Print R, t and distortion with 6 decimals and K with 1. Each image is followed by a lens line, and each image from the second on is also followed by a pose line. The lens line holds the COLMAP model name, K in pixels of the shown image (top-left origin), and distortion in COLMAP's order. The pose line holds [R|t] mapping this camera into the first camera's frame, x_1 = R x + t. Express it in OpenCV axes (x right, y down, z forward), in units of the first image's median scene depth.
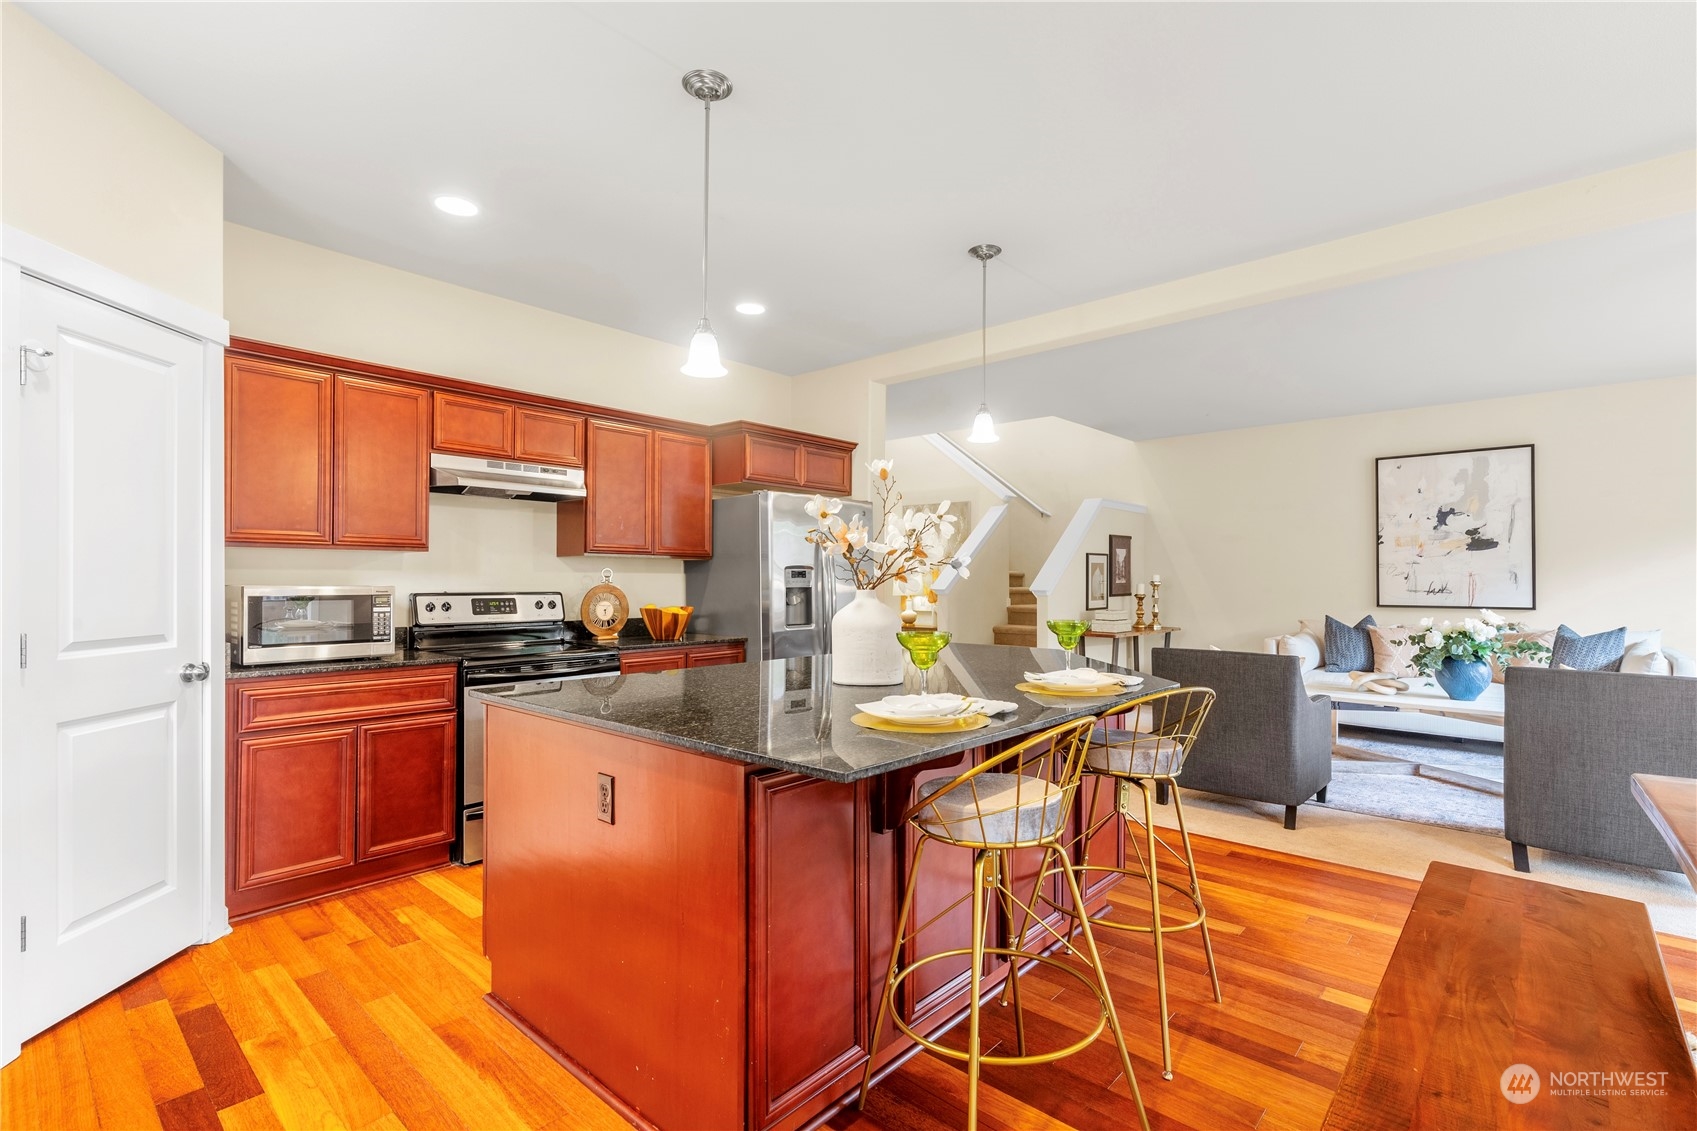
lens RADIAL K [[778.9, 0, 865.4], [0, 778.9, 580.9], [0, 0, 1]] dist [0.000921, -0.000241]
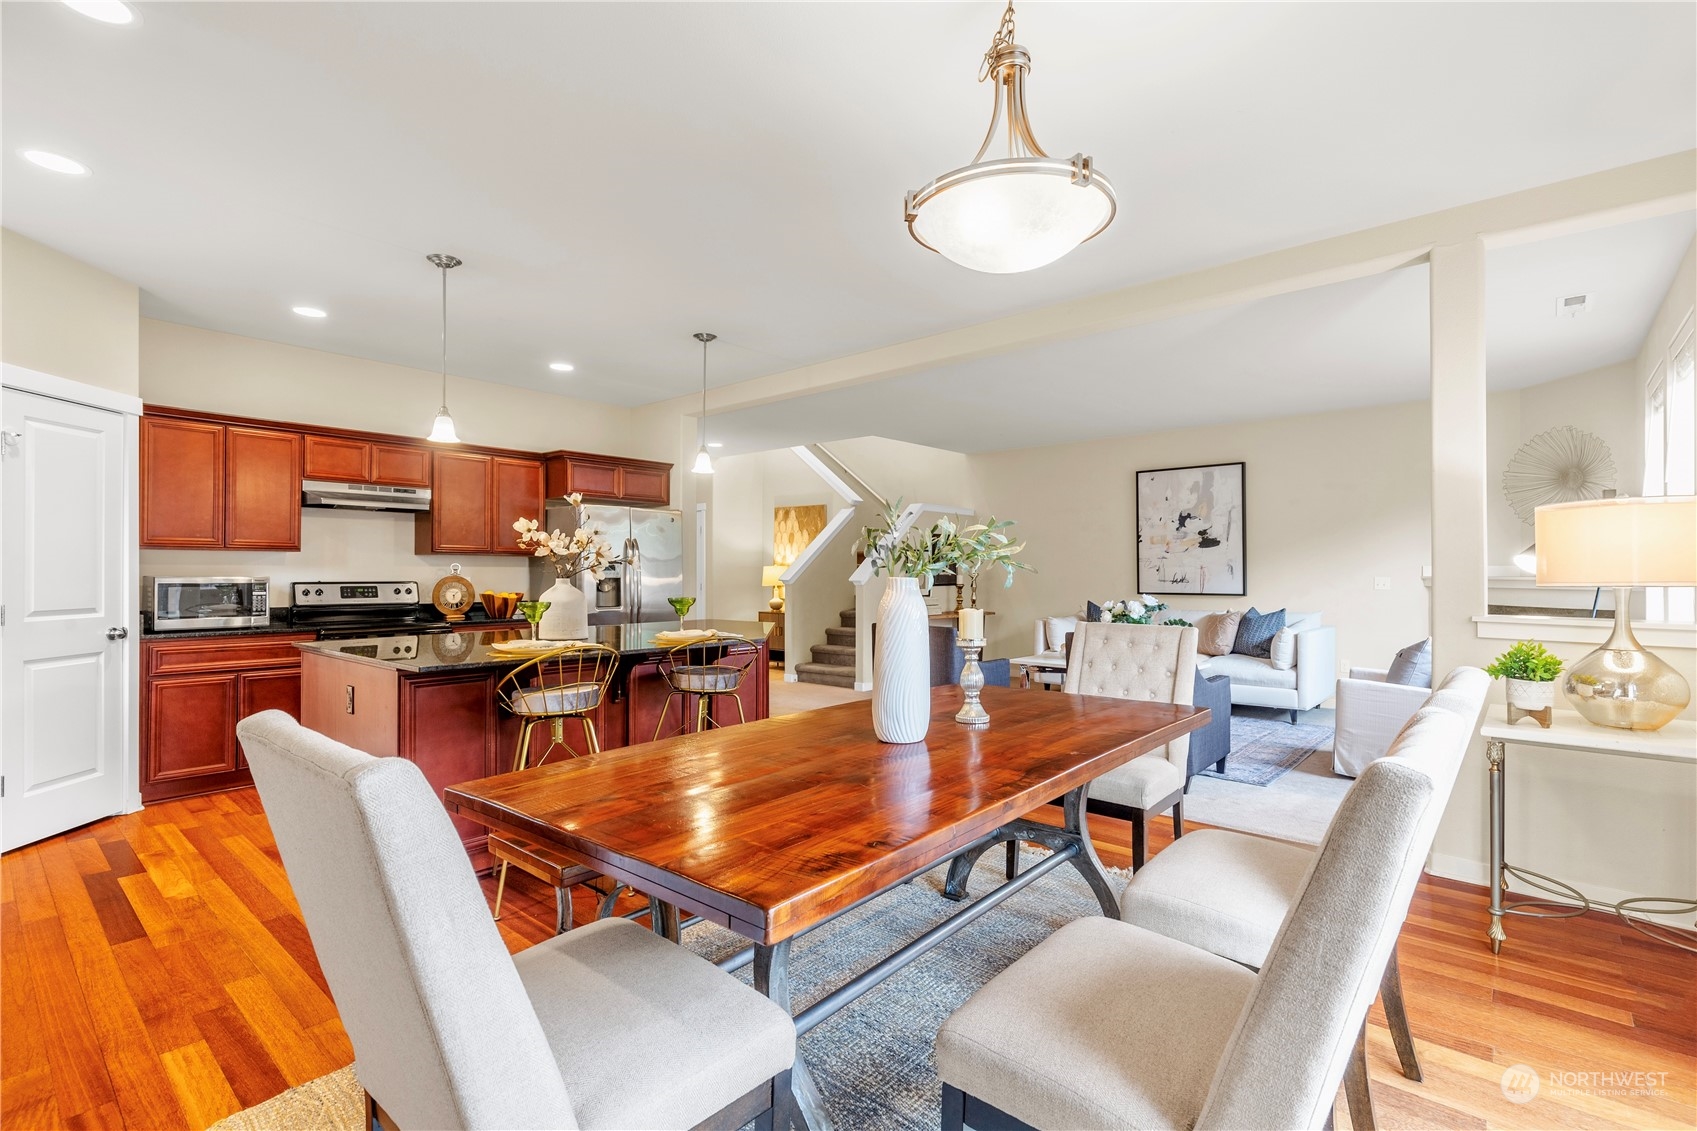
lens RADIAL K [[781.8, 0, 866.4], [0, 781.8, 571.9], [0, 0, 1]] dist [0.002248, 0.000209]
pose [[0.999862, -0.000620, 0.016598, 0.362610], [0.000646, 0.999999, -0.001553, 0.000587], [-0.016597, 0.001564, 0.999861, -0.347626]]
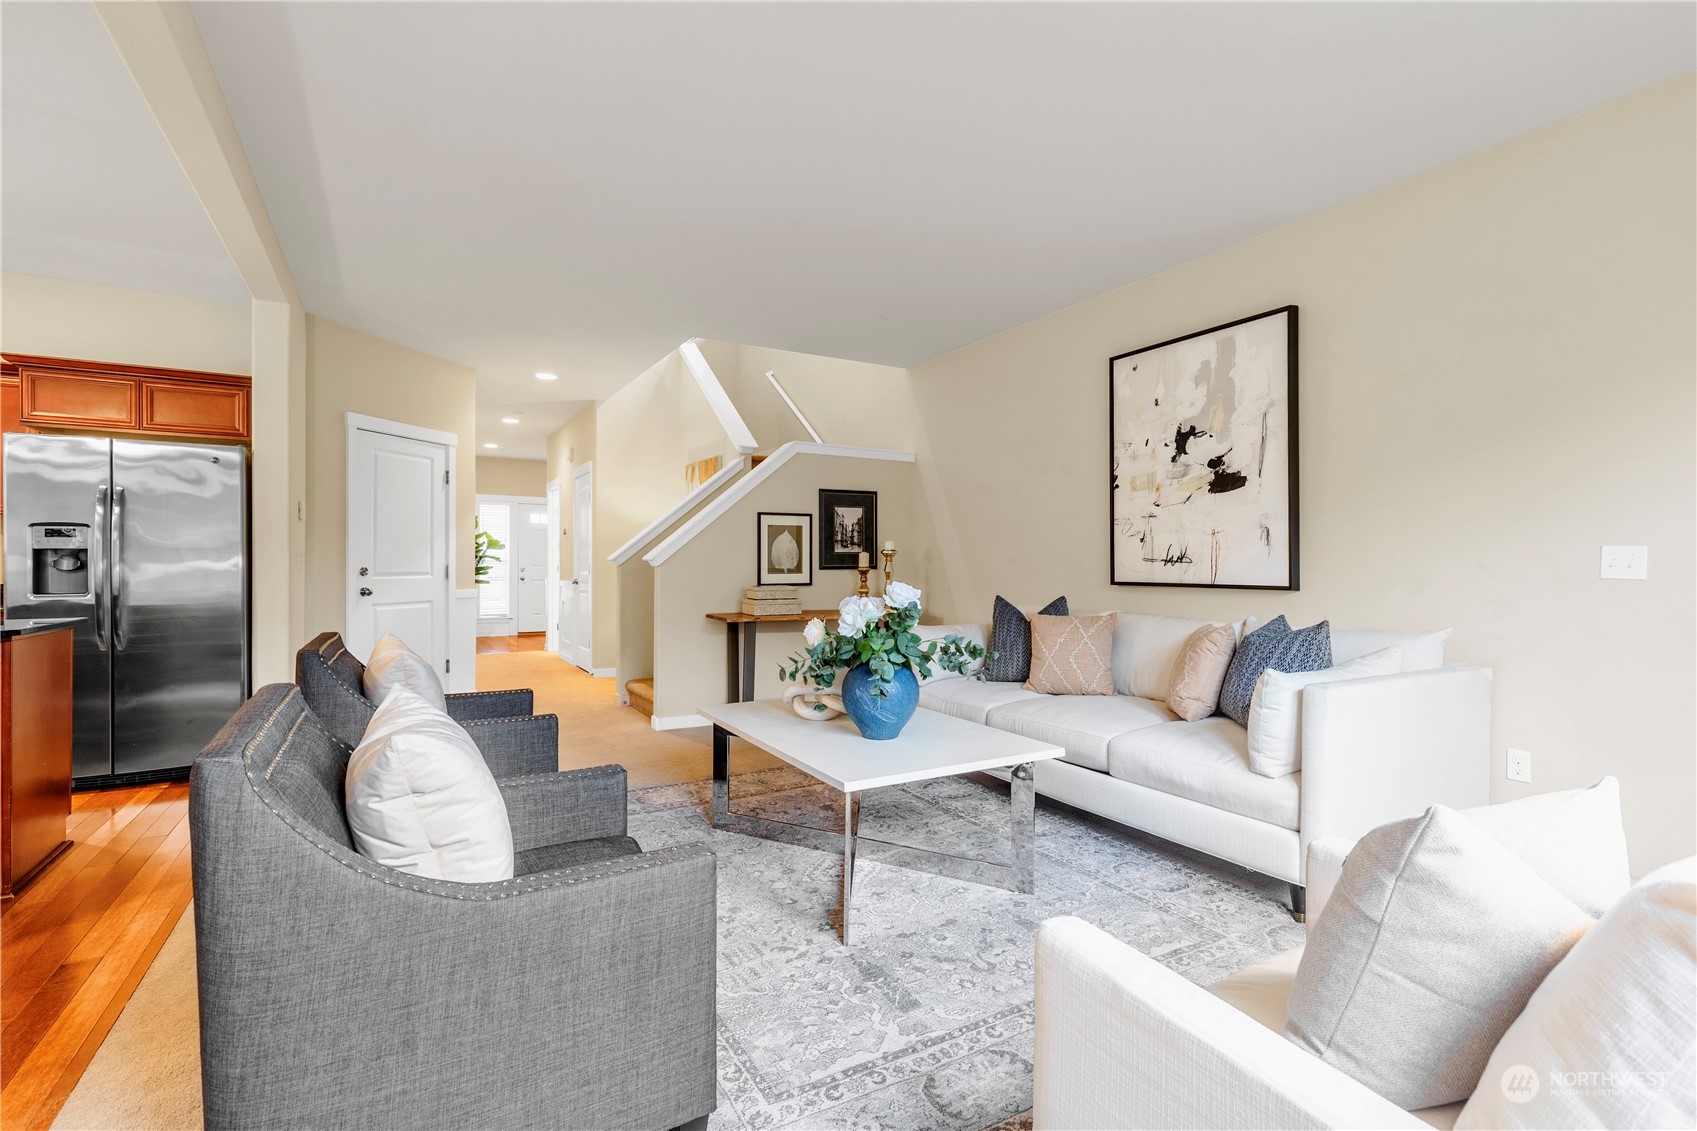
lens RADIAL K [[781.6, 0, 858.9], [0, 781.6, 567.5], [0, 0, 1]] dist [0.003105, 0.000452]
pose [[0.950899, 0.002899, -0.309487, 1.108359], [-0.001440, 0.999987, 0.004941, 0.026606], [0.309497, -0.004252, 0.950891, 0.519847]]
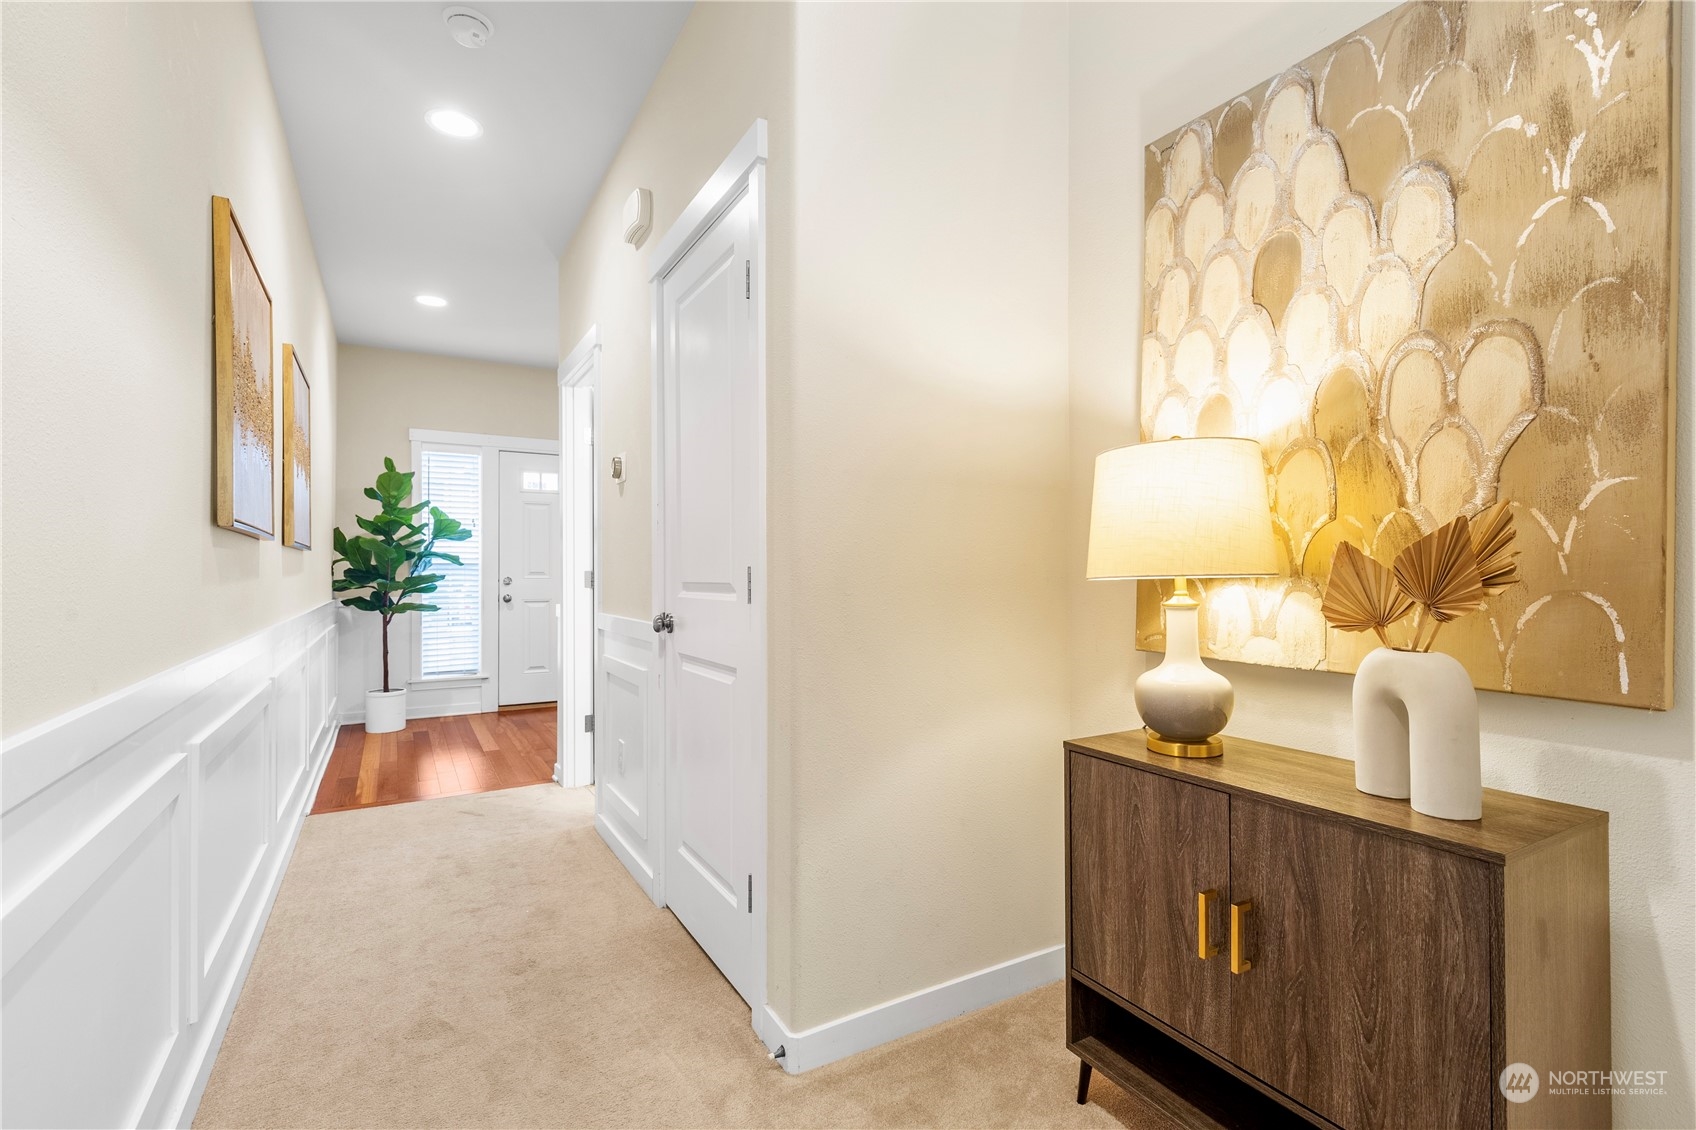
lens RADIAL K [[781.1, 0, 858.4], [0, 781.1, 567.0], [0, 0, 1]] dist [0.003105, 0.000452]
pose [[0.949759, -0.004542, -0.312949, 0.088301], [0.002601, 0.999975, -0.006620, 0.035616], [0.312971, 0.005473, 0.949747, 1.726951]]
